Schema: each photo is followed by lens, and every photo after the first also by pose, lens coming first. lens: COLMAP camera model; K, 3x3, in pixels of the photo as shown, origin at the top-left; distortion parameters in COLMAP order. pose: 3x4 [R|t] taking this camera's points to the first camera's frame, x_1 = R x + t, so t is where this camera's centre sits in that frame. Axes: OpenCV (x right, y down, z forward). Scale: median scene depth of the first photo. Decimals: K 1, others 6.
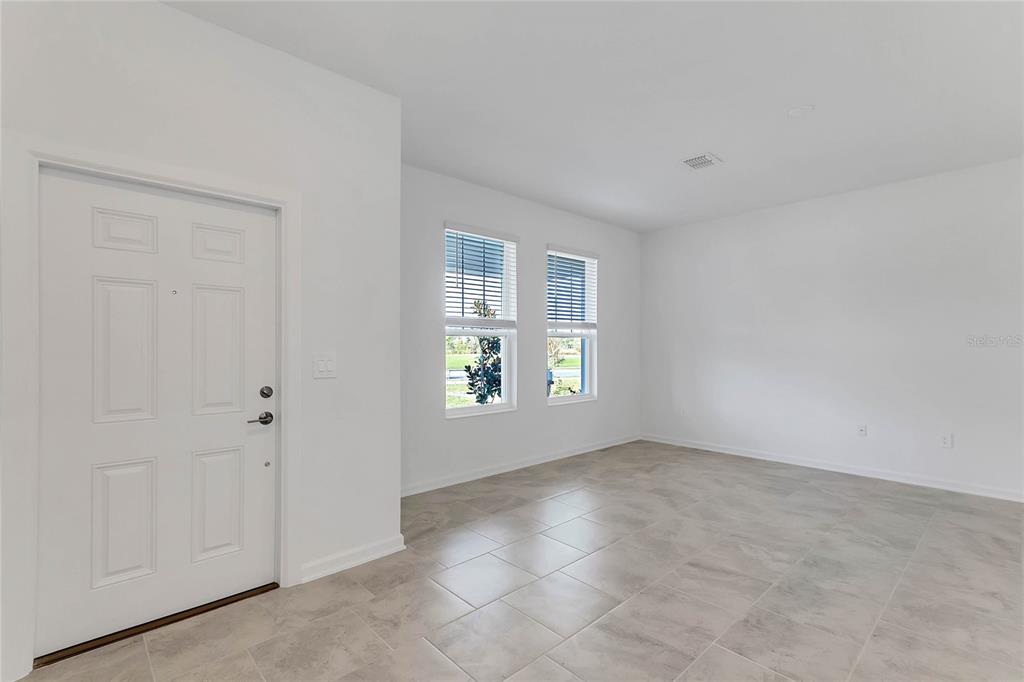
lens RADIAL K [[471.5, 0, 511.3], [0, 471.5, 347.3], [0, 0, 1]] dist [0.001352, 0.000314]
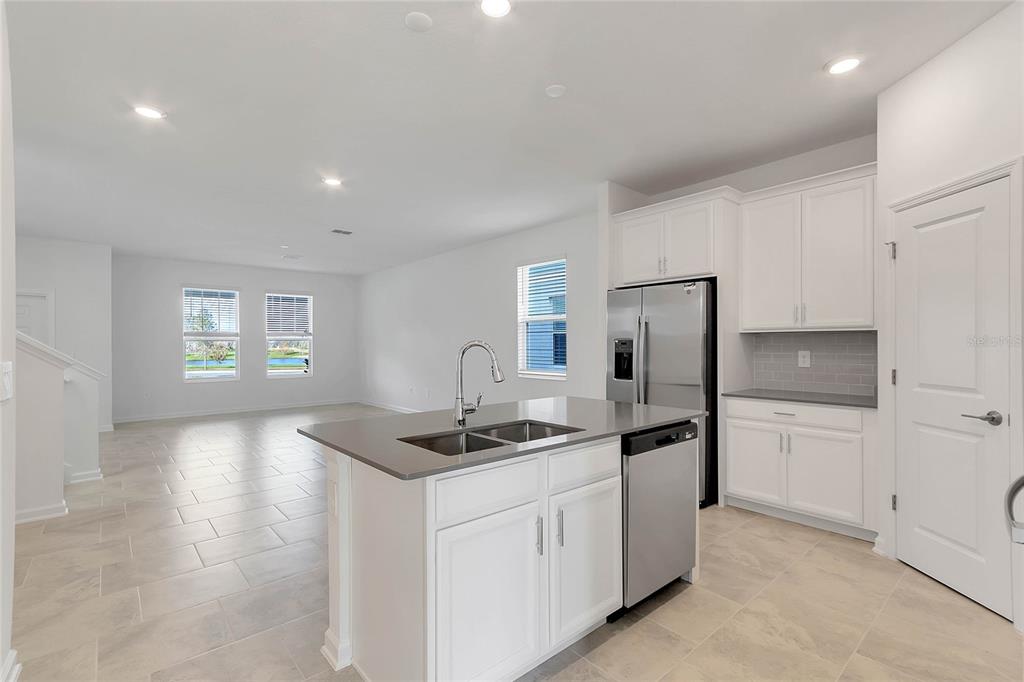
lens RADIAL K [[471.5, 0, 511.3], [0, 471.5, 347.3], [0, 0, 1]] dist [0.001352, 0.000314]
pose [[0.999322, 0.000424, -0.036822, 1.803296], [-0.000326, 0.999996, 0.002666, -0.007633], [0.036823, -0.002652, 0.999318, -1.282752]]
